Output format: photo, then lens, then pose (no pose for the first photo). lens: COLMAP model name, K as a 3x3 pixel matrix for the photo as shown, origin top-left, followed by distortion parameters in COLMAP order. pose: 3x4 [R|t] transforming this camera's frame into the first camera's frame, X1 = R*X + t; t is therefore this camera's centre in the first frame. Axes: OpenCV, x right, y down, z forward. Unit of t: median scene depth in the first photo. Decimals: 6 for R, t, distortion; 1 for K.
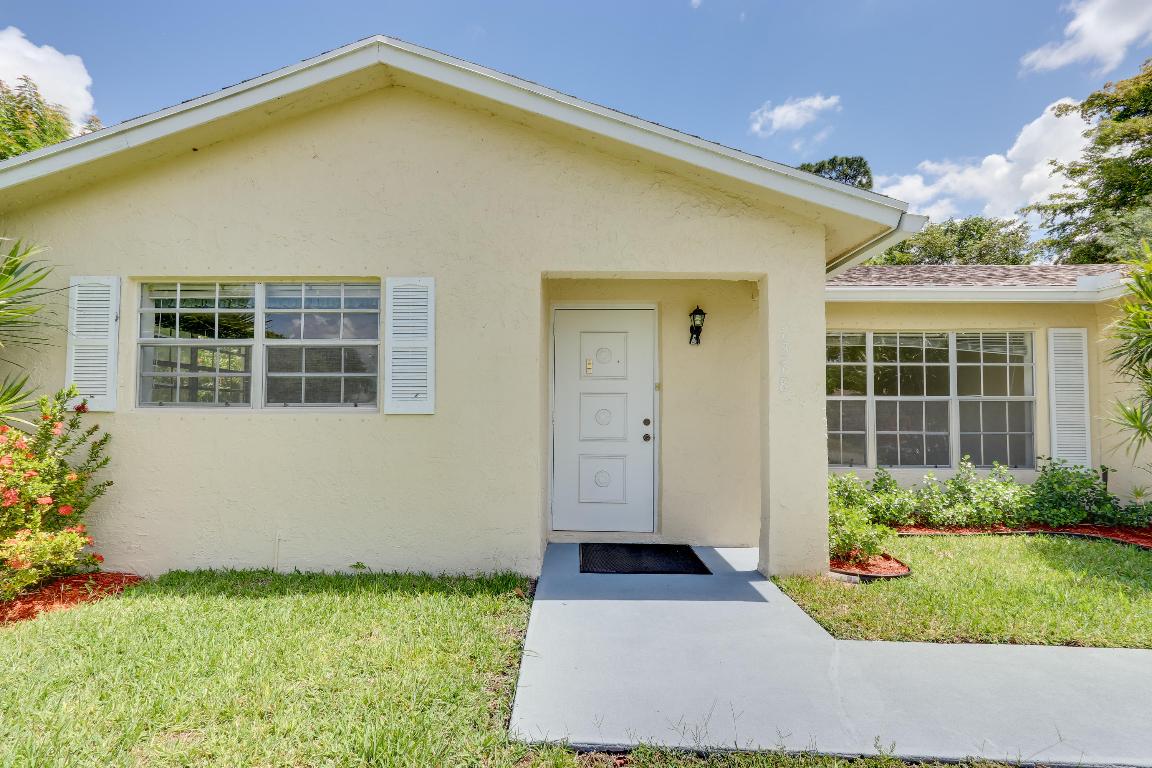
lens RADIAL K [[524.6, 0, 581.1], [0, 524.6, 390.0], [0, 0, 1]] dist [-0.004336, 0.005189]
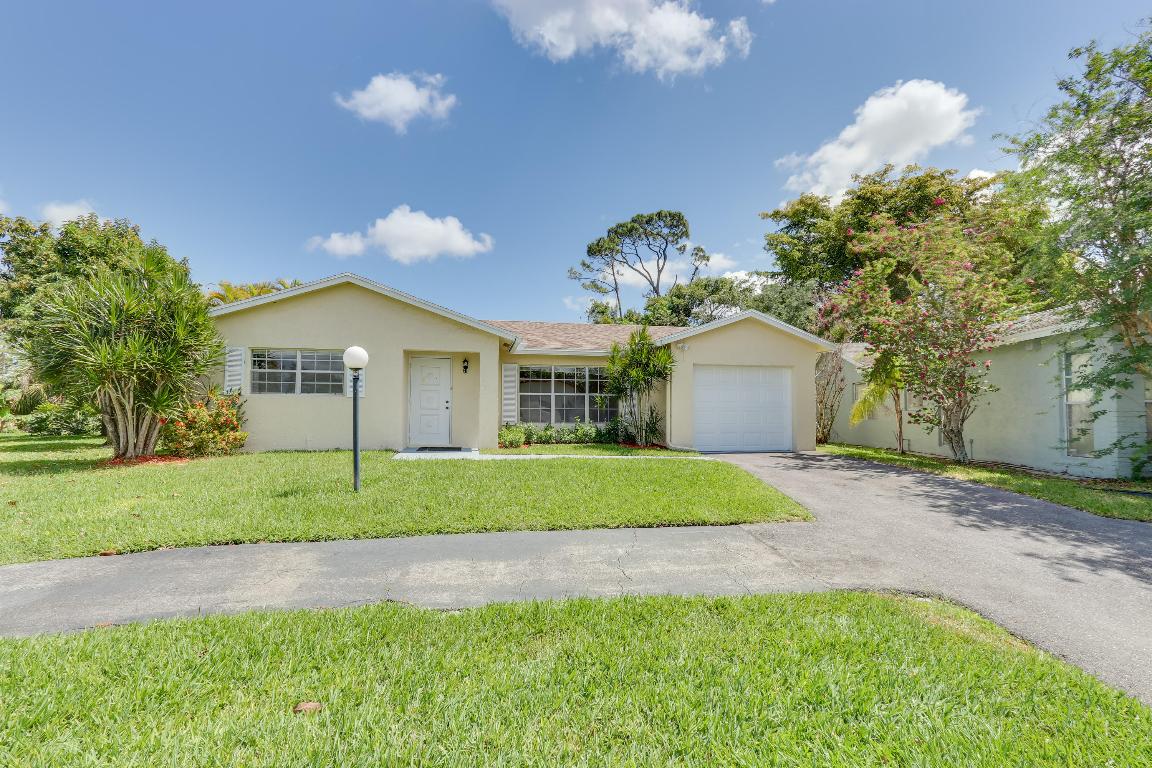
lens RADIAL K [[524.6, 0, 584.1], [0, 524.6, 409.2], [0, 0, 1]] dist [-0.004336, 0.005189]
pose [[0.980044, 0.004248, 0.198737, 0.297095], [-0.012187, 0.999175, 0.038740, -0.012992], [-0.198408, -0.040388, 0.979287, -1.839772]]
